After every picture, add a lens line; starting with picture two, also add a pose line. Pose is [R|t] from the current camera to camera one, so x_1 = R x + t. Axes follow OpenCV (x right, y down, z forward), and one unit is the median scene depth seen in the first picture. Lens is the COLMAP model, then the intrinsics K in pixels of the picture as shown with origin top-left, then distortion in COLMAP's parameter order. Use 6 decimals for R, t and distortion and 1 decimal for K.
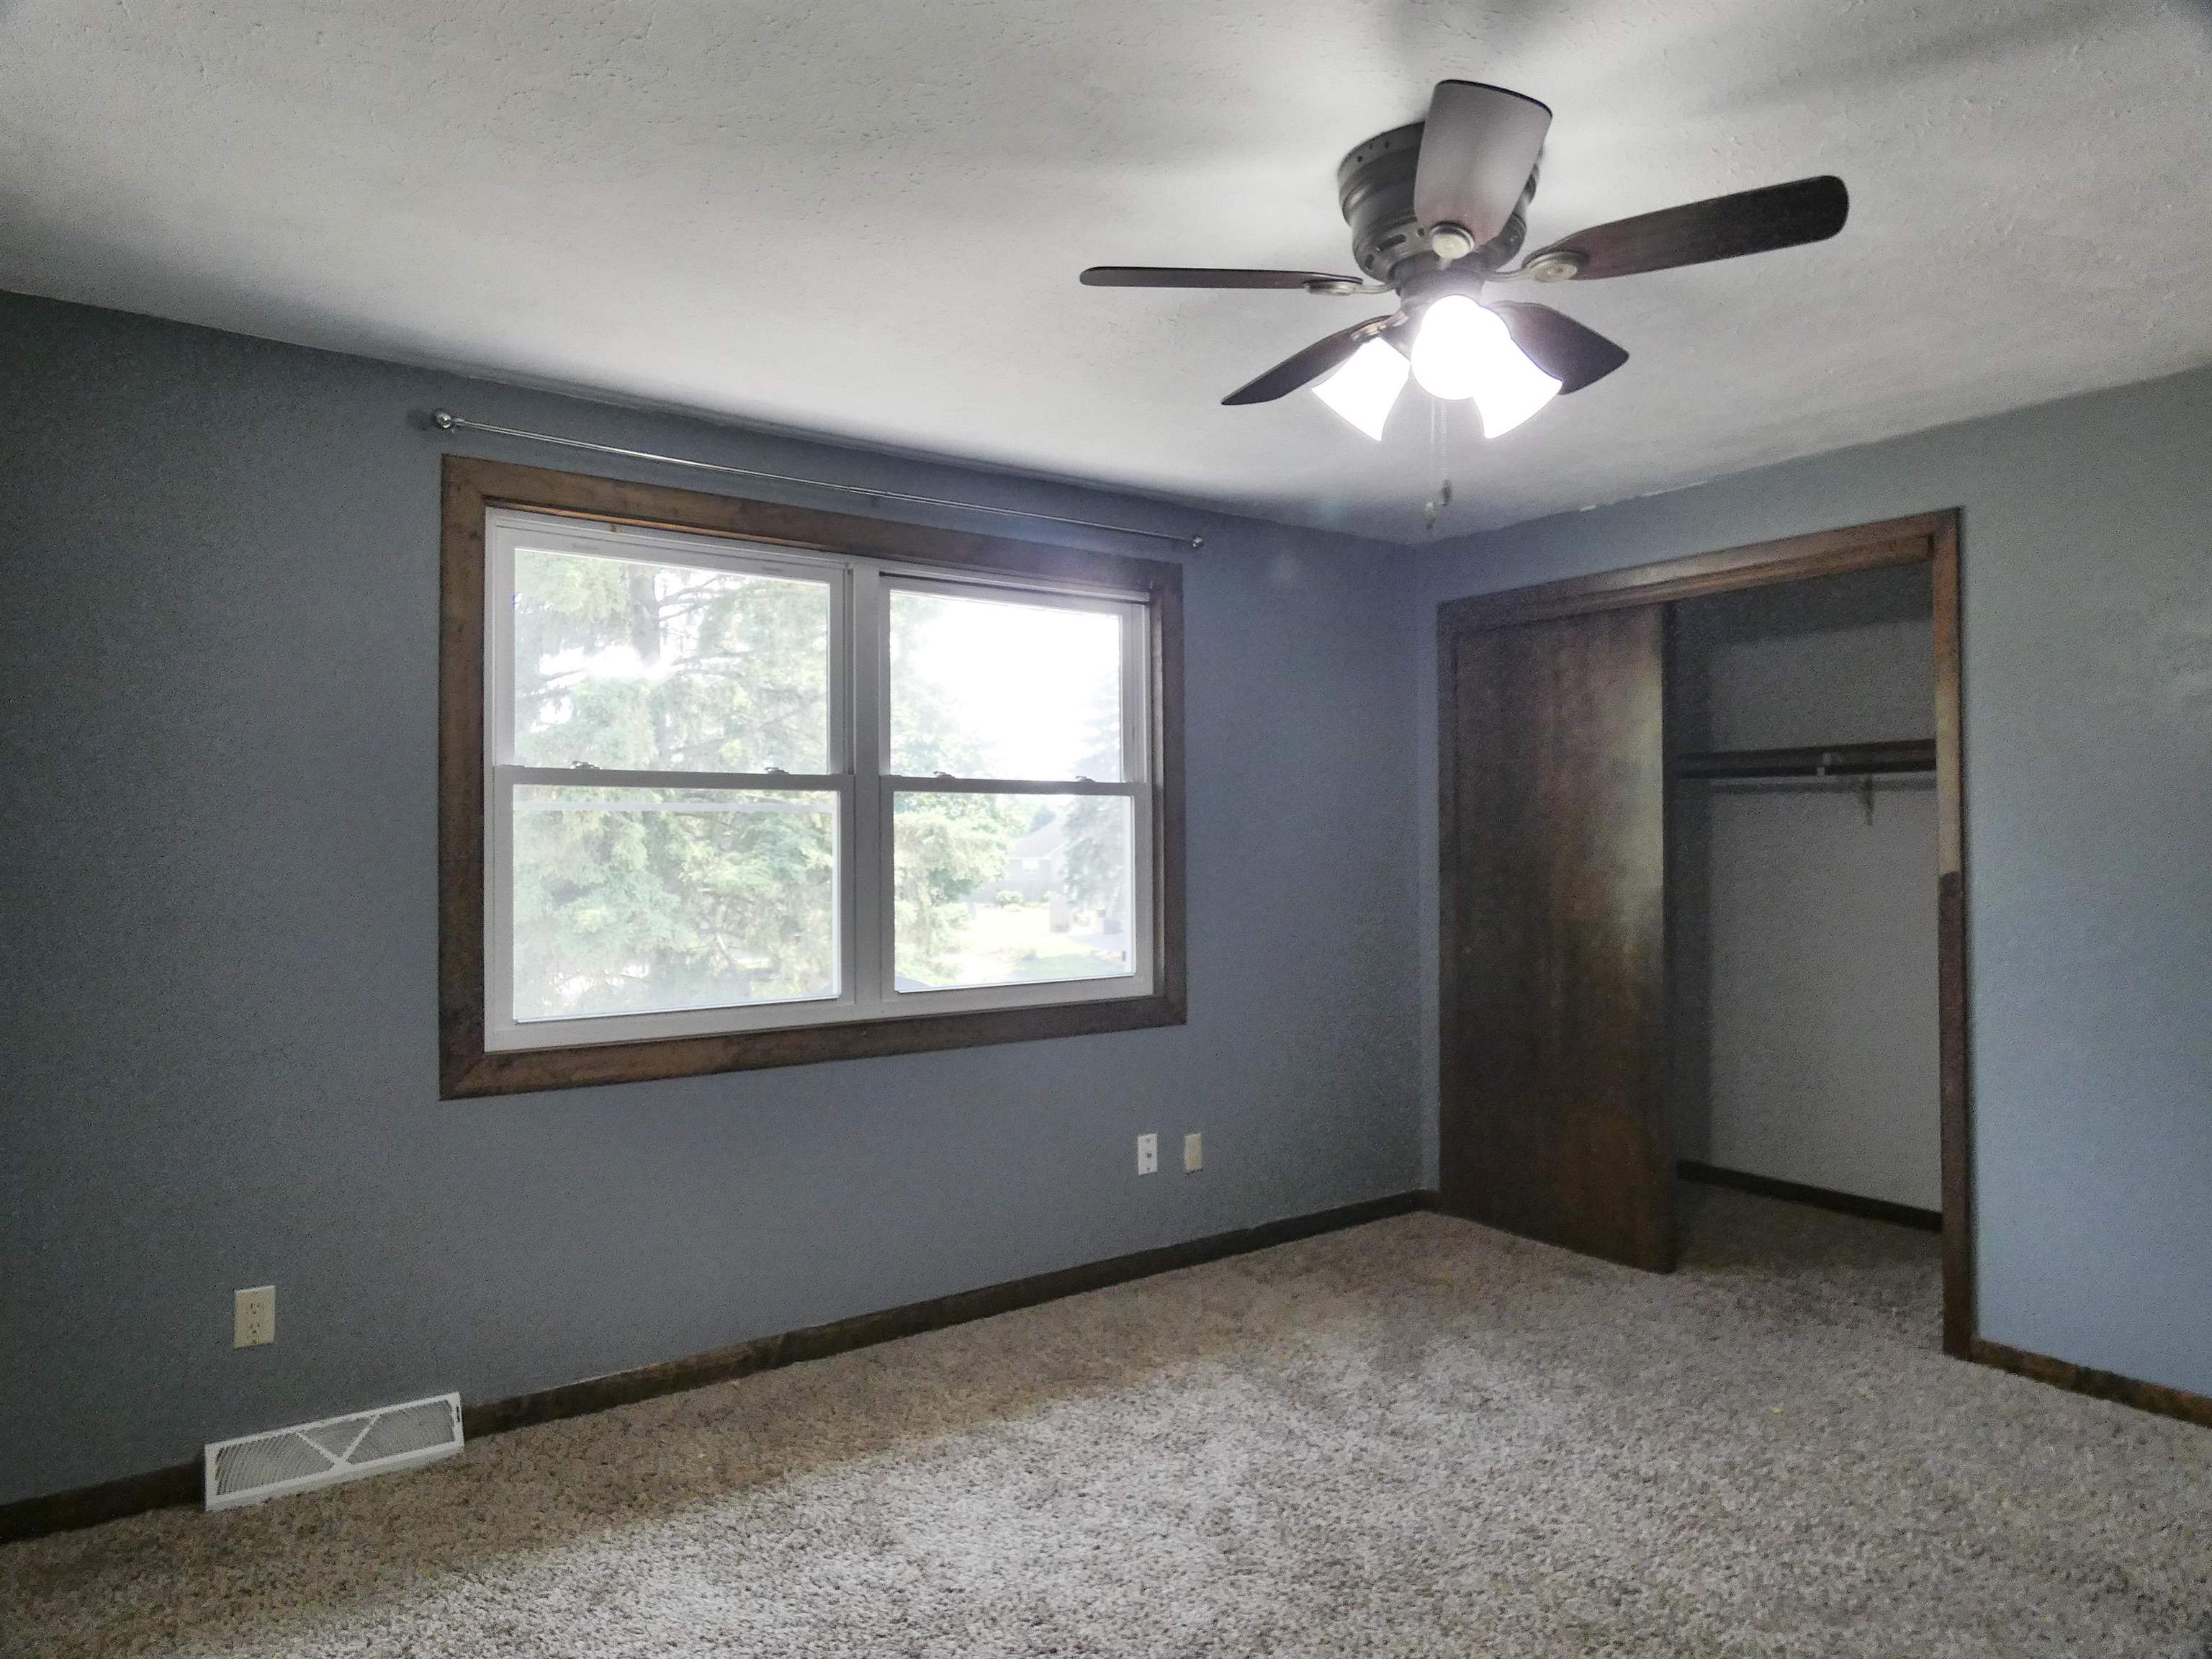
lens RADIAL K [[1350.9, 0, 1099.8], [0, 1350.9, 825.1], [0, 0, 1]] dist [-0.013227, -0.000314]
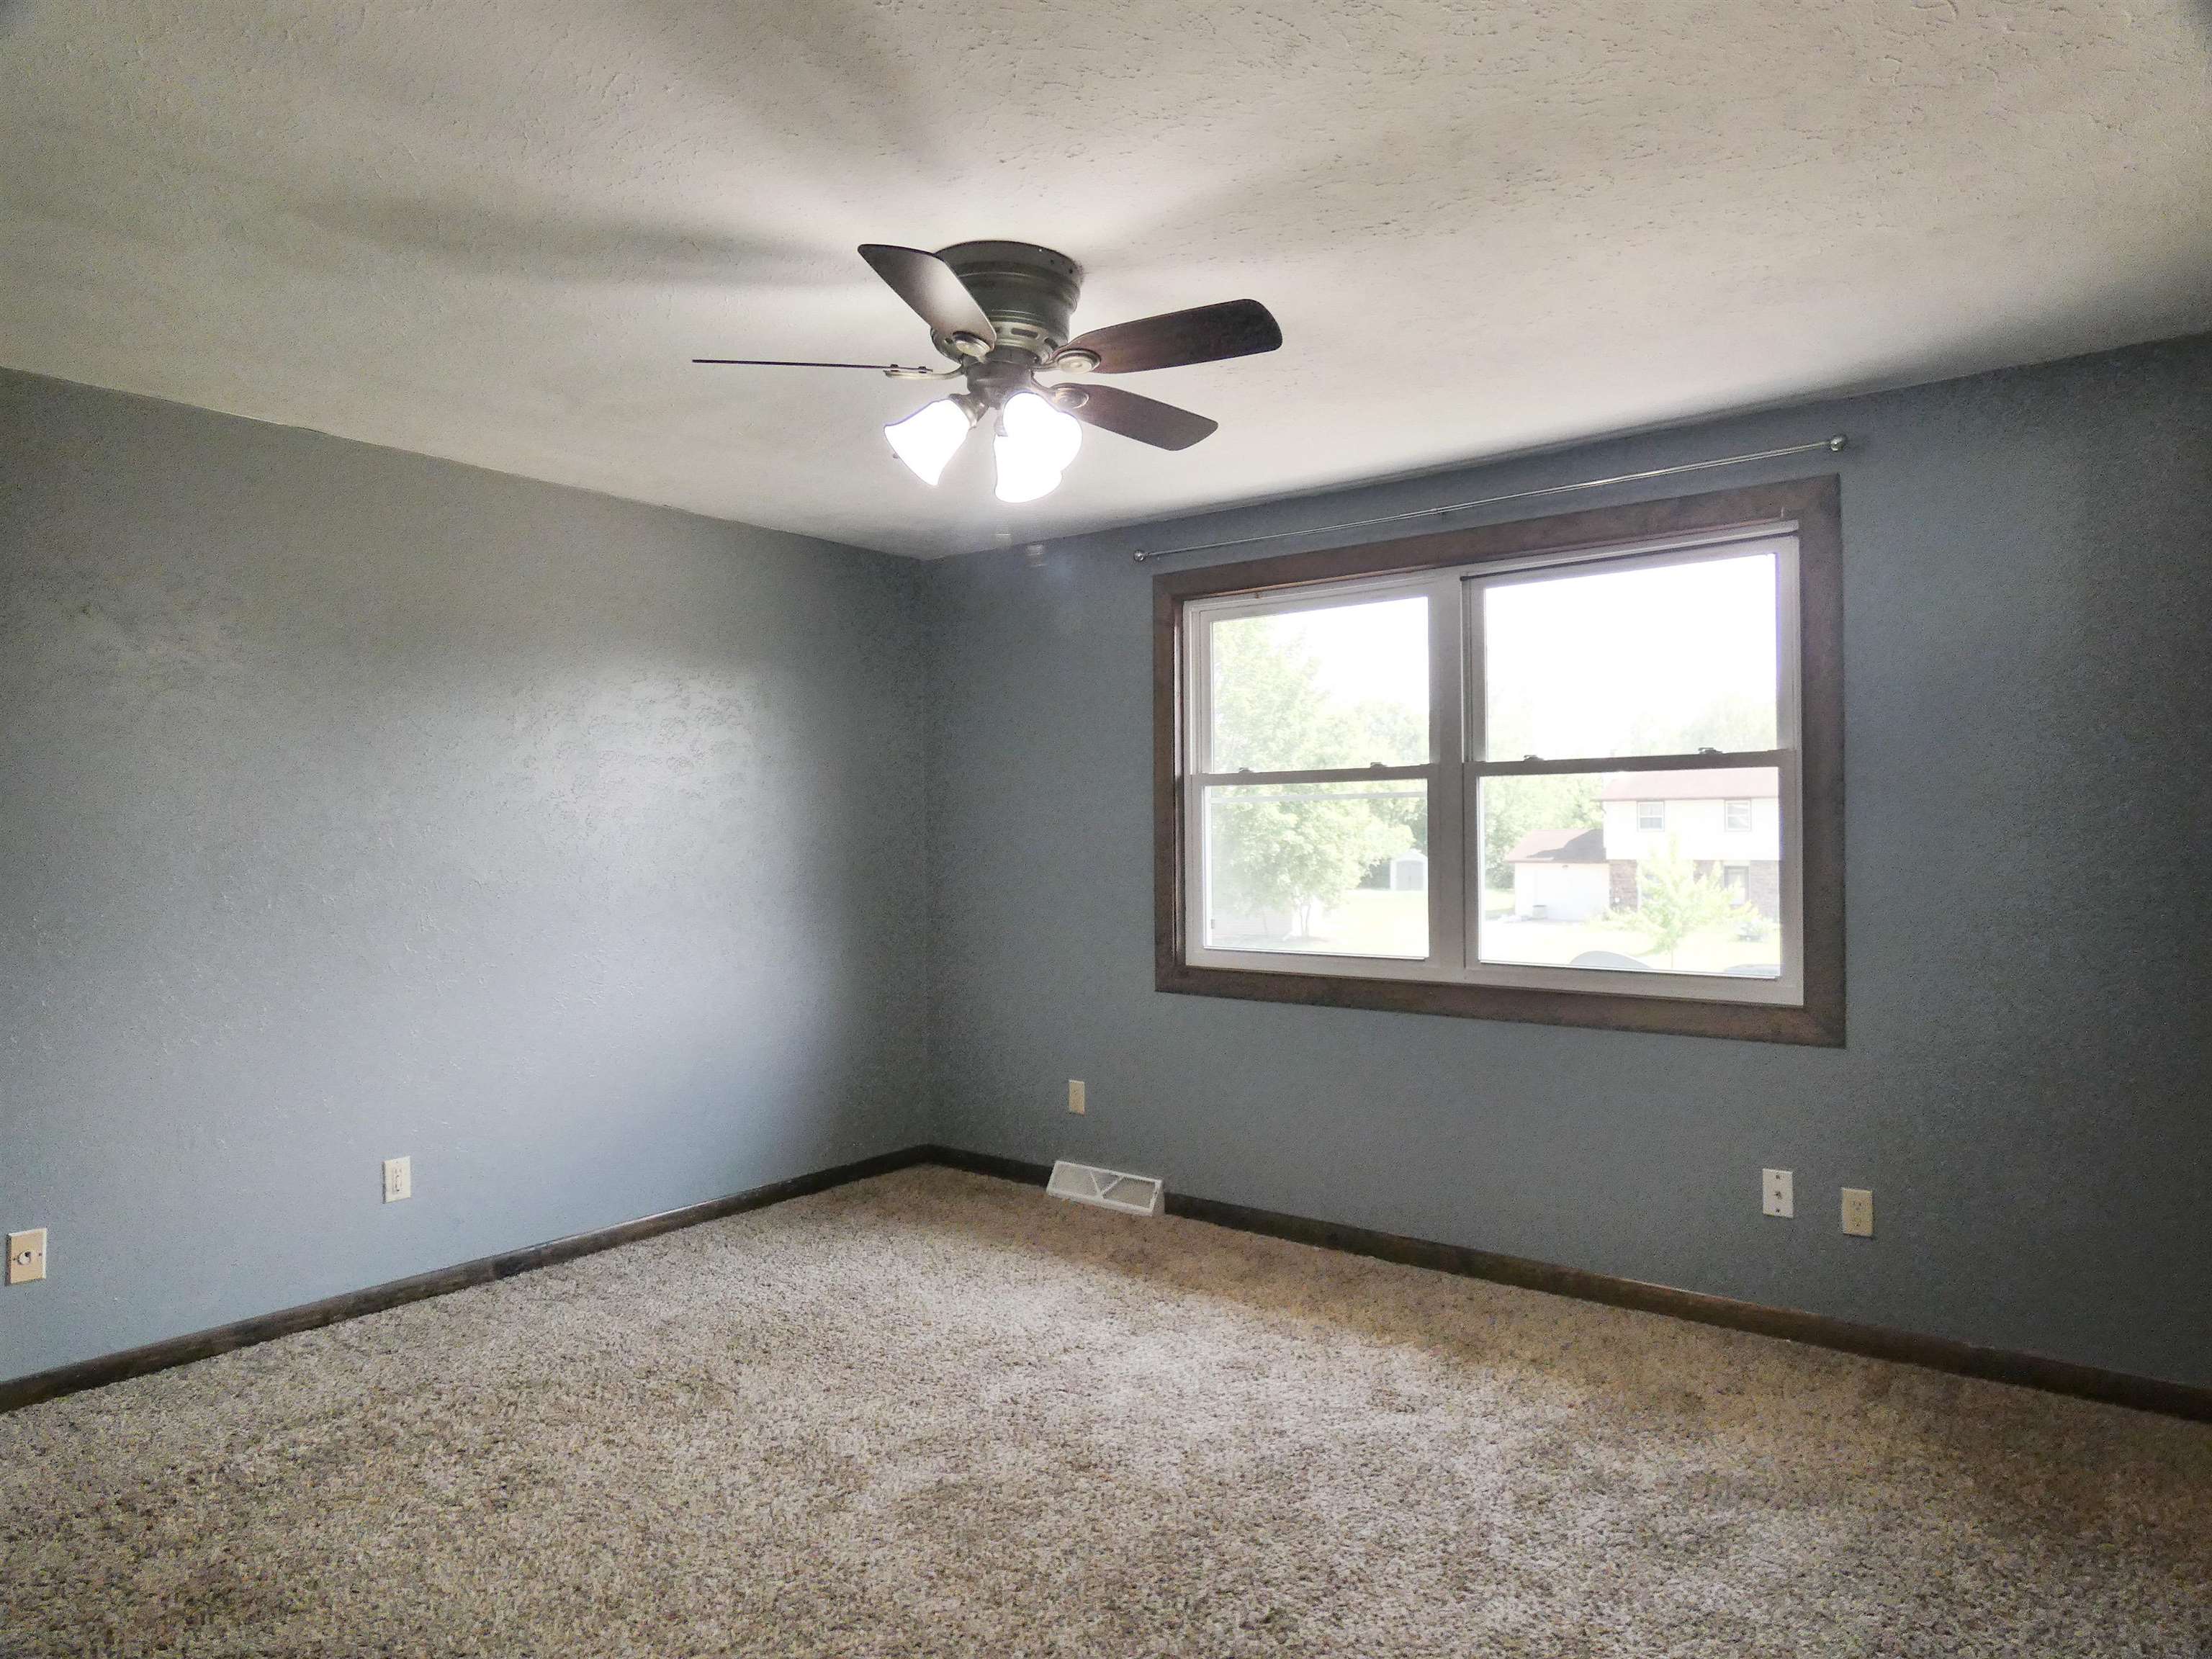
lens RADIAL K [[1350.9, 0, 1099.8], [0, 1350.9, 825.1], [0, 0, 1]] dist [-0.013227, -0.000314]
pose [[0.277624, -0.001007, -0.960689, 0.885813], [0.020171, 0.999785, 0.004782, 0.002685], [0.960478, -0.020706, 0.277585, 0.448717]]
